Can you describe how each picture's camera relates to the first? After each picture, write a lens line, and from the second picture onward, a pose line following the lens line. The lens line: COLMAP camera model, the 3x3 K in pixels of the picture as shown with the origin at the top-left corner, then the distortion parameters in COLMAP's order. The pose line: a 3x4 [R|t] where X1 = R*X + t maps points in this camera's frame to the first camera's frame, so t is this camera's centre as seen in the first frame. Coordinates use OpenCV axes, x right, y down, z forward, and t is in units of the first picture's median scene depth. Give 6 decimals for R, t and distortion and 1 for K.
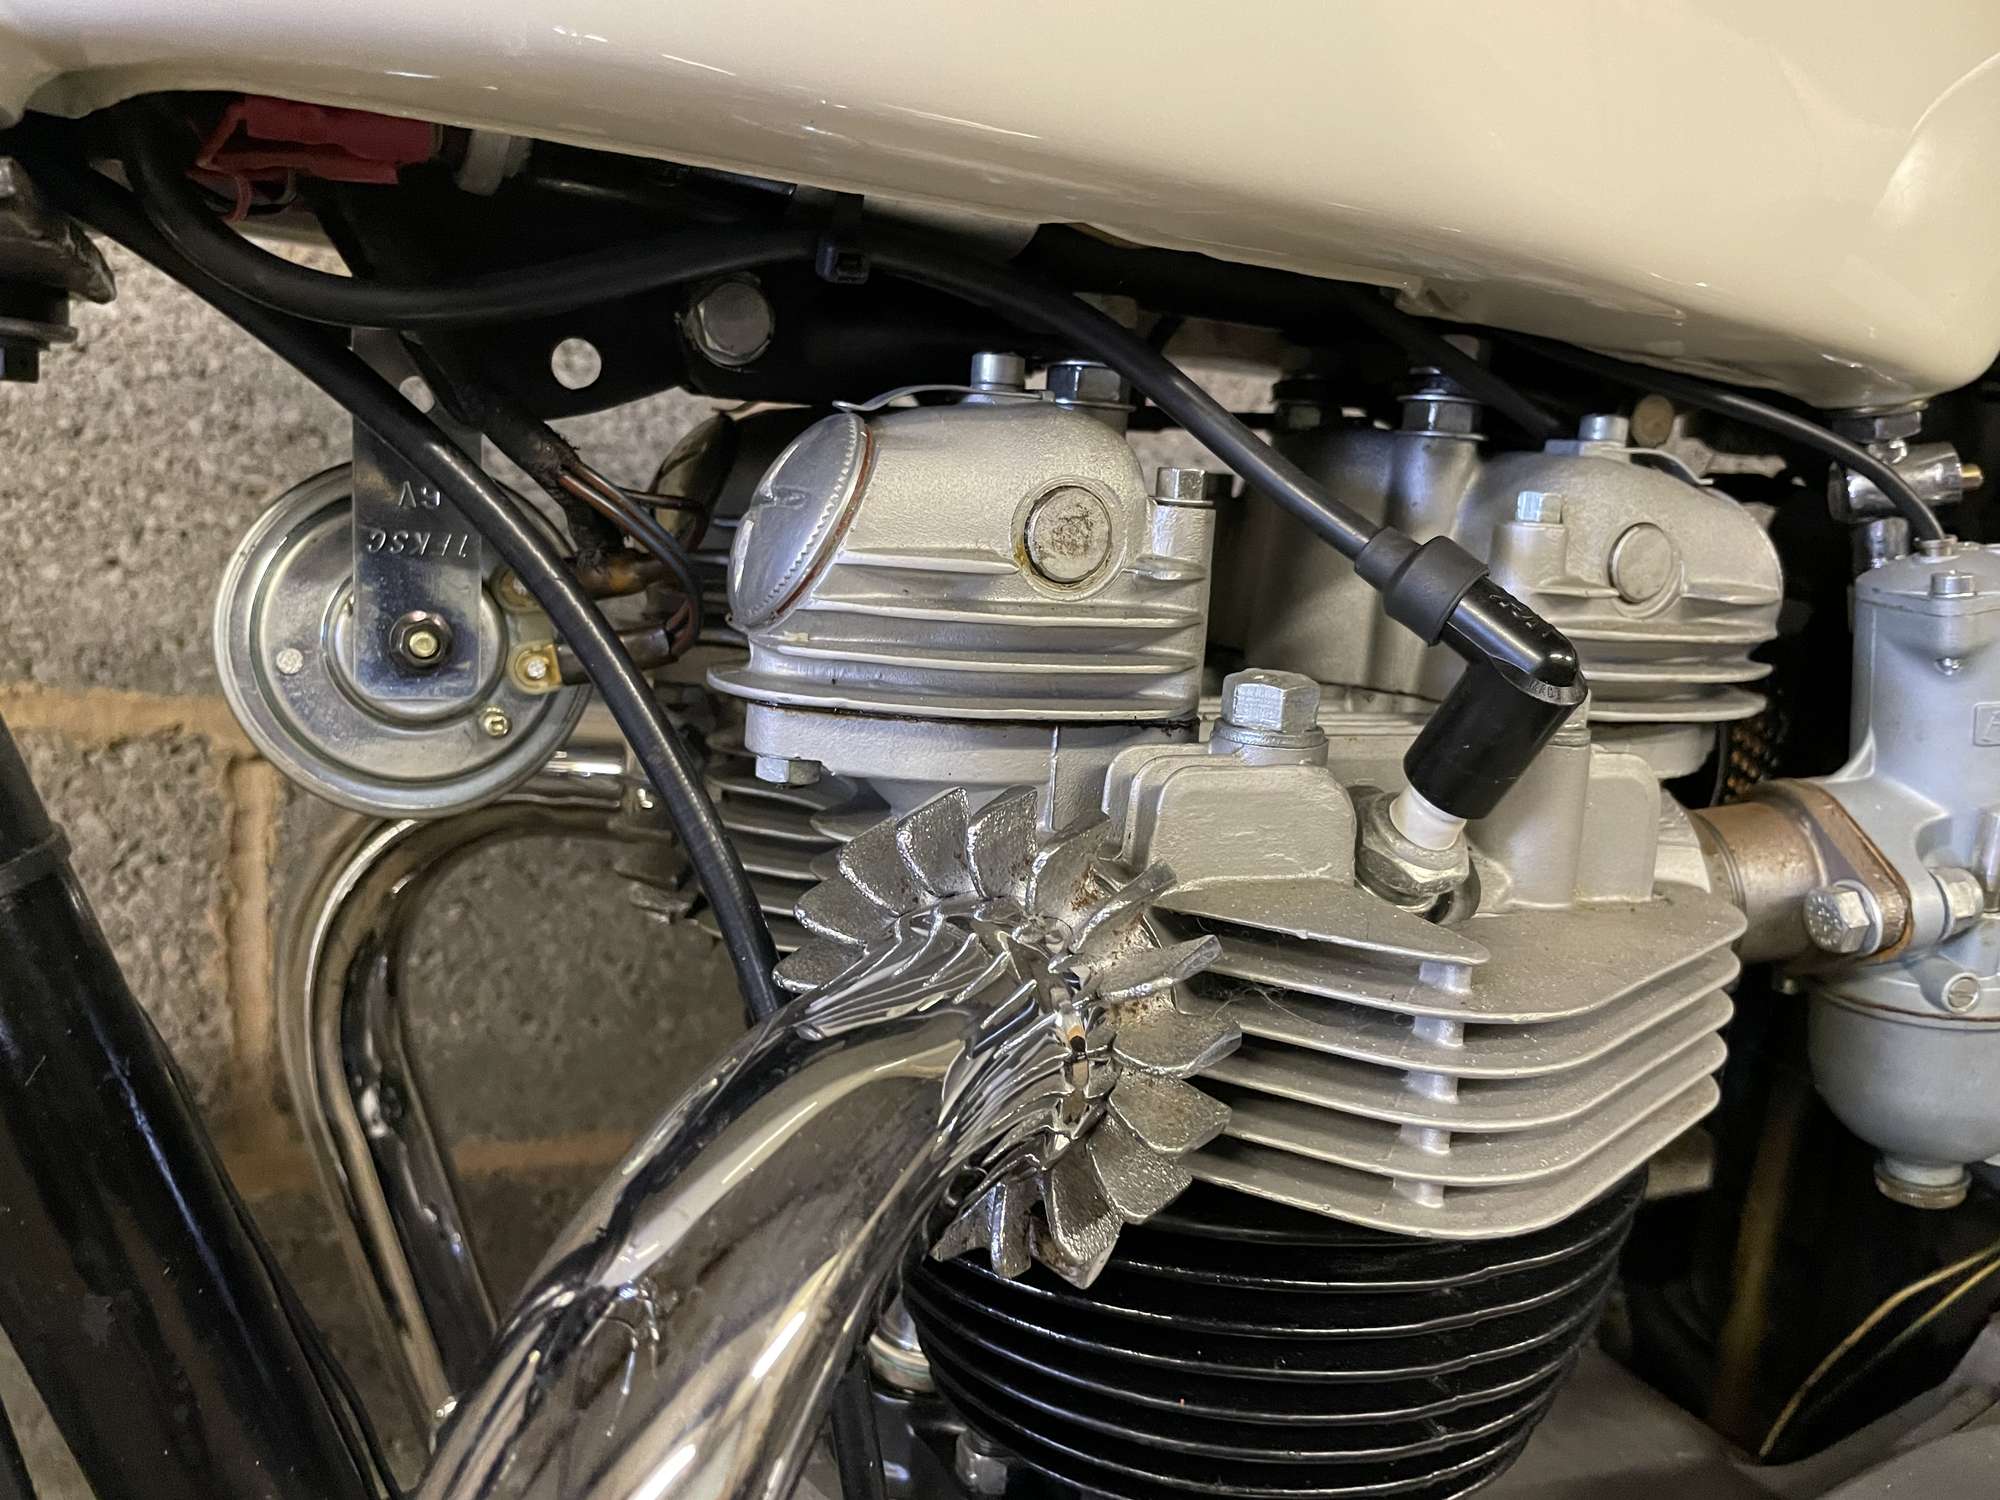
lens RADIAL K [[1542.7, 0, 990.1], [0, 1542.7, 748.7], [0, 0, 1]] dist [0.101931, -0.165012]
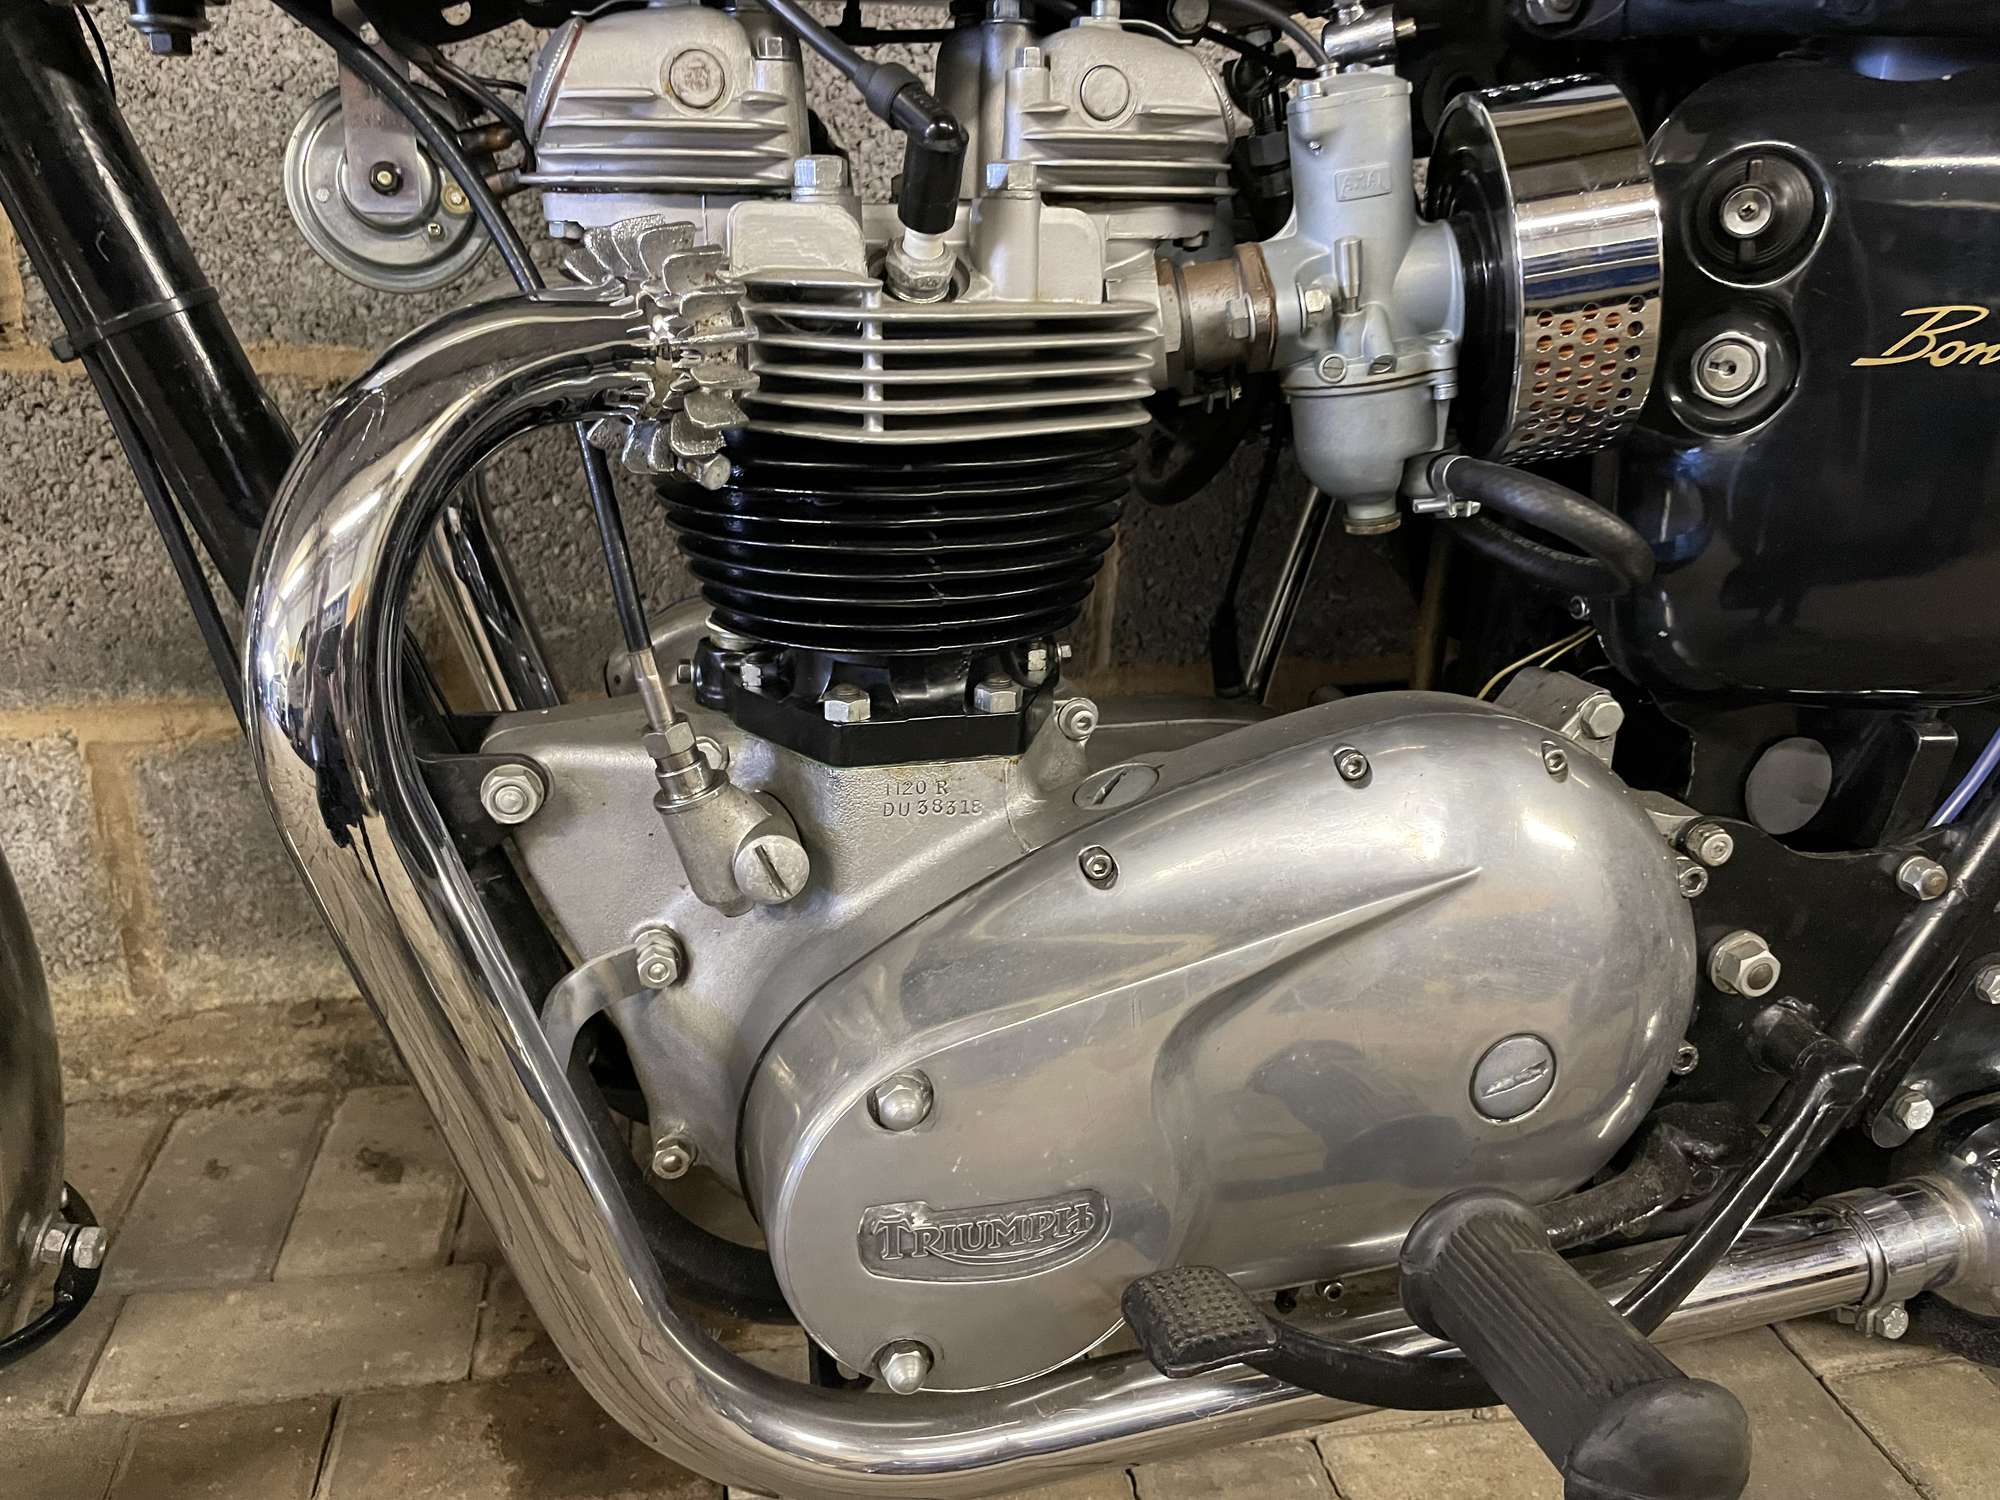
lens RADIAL K [[1542.7, 0, 990.1], [0, 1542.7, 748.7], [0, 0, 1]] dist [0.101931, -0.165012]
pose [[0.984055, -0.007169, -0.177722, 0.537941], [0.031075, 0.990749, 0.132098, 0.307744], [0.175131, -0.135514, 0.975174, -0.618999]]
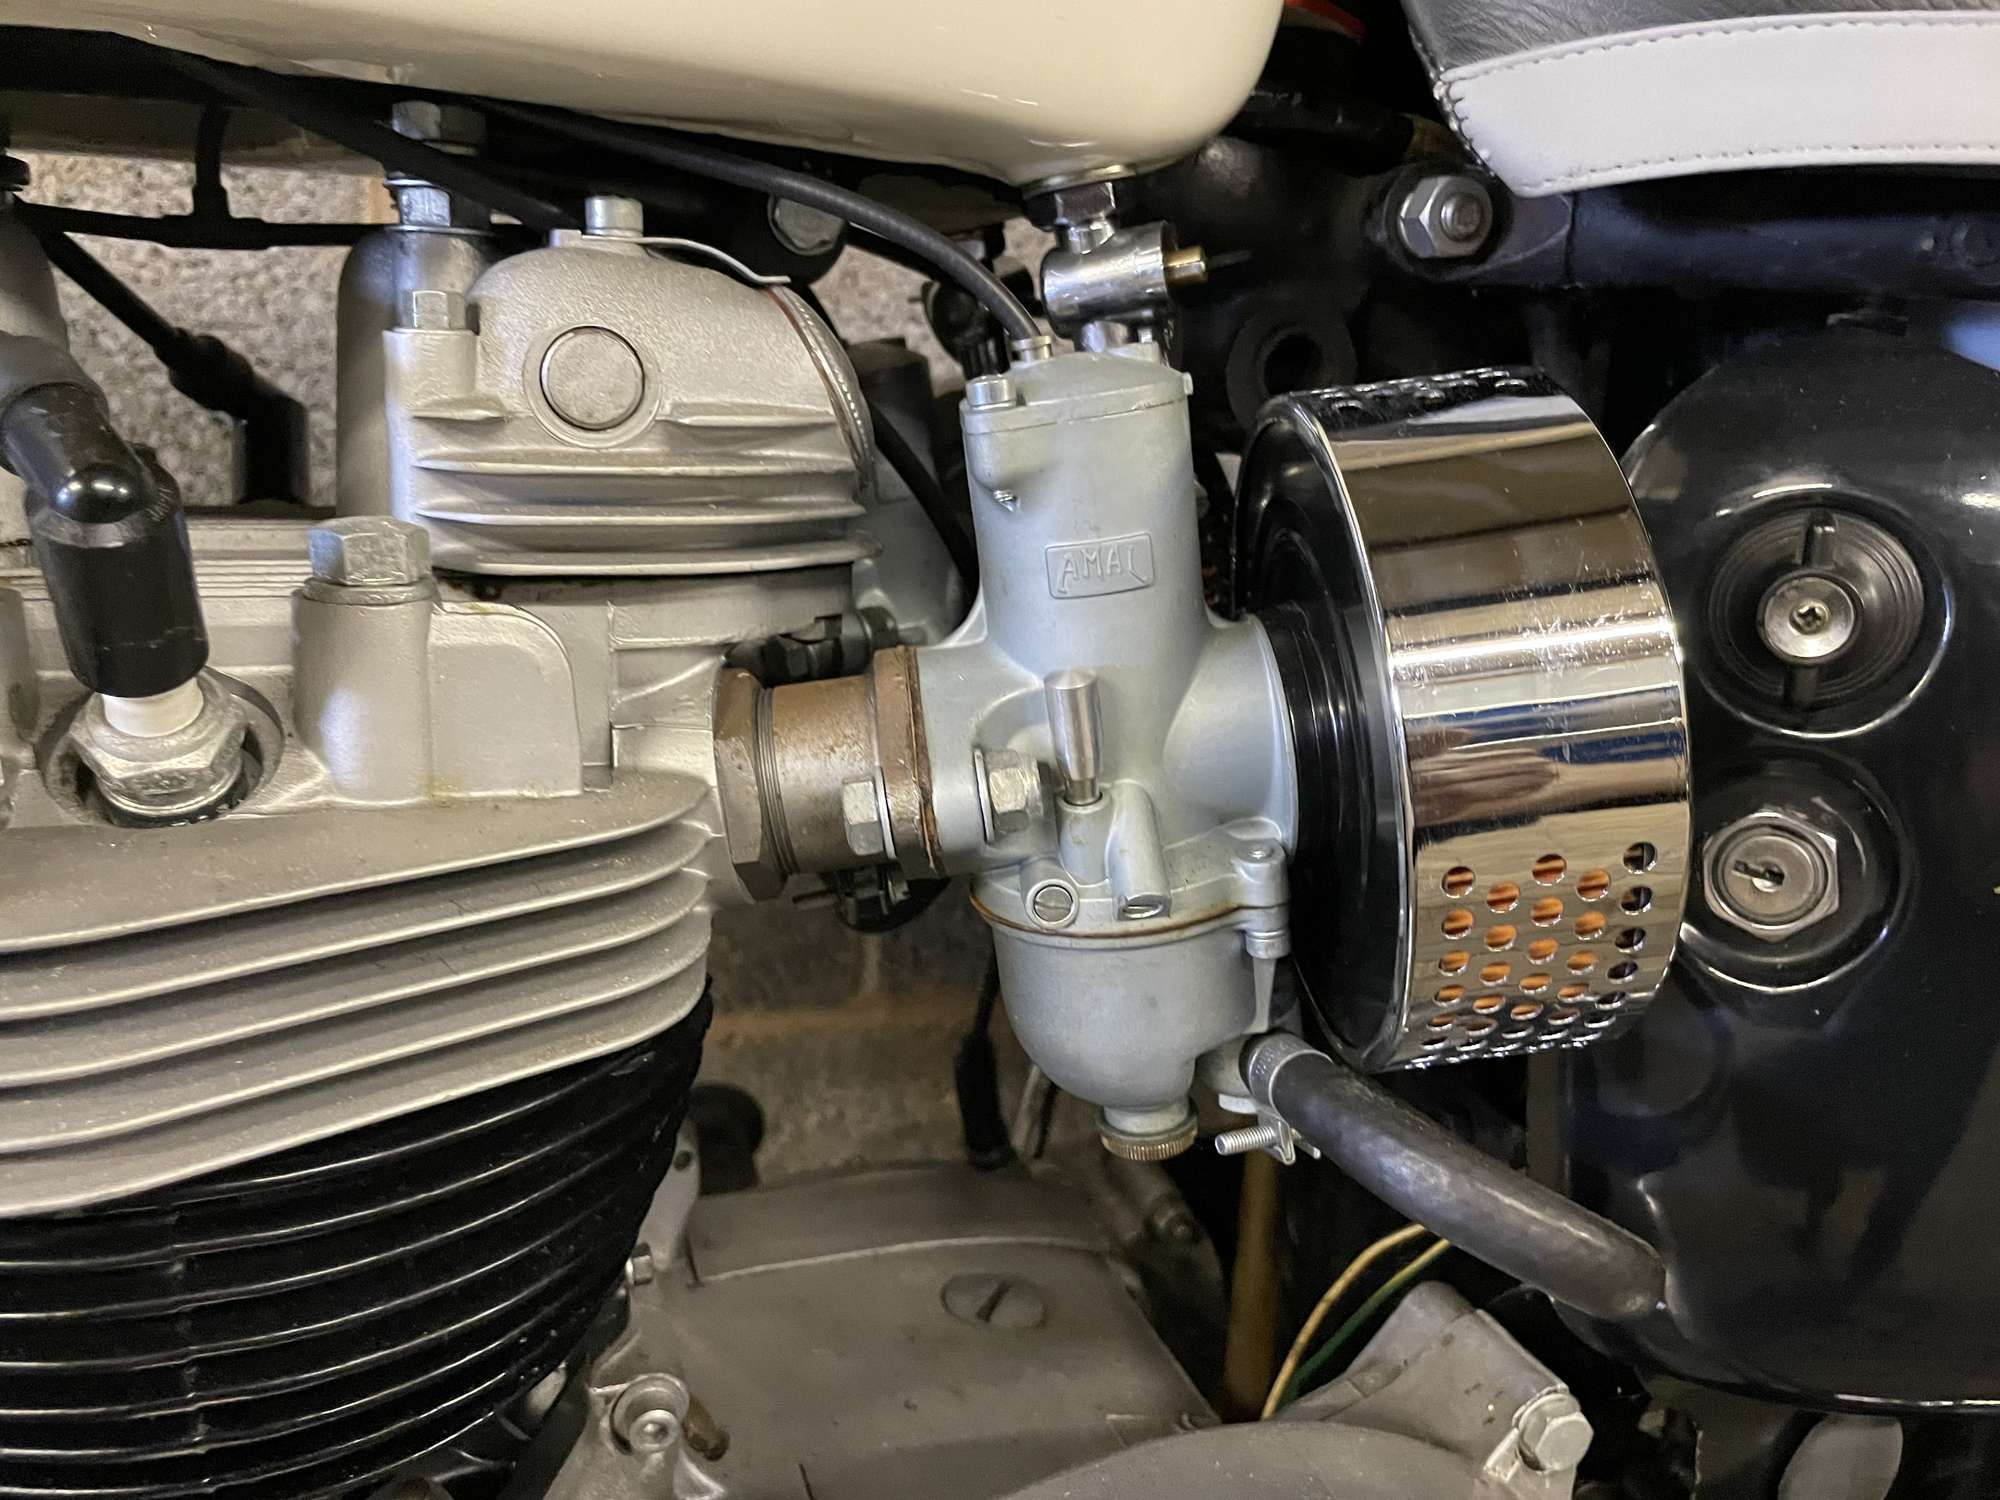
lens RADIAL K [[1551.8, 0, 992.8], [0, 1551.8, 749.2], [0, 0, 1]] dist [0.085501, -0.139930]
pose [[0.994952, -0.014871, -0.099248, 0.648806], [0.021310, 0.997713, 0.064139, 0.022930], [0.098068, -0.065931, 0.992993, 0.193366]]
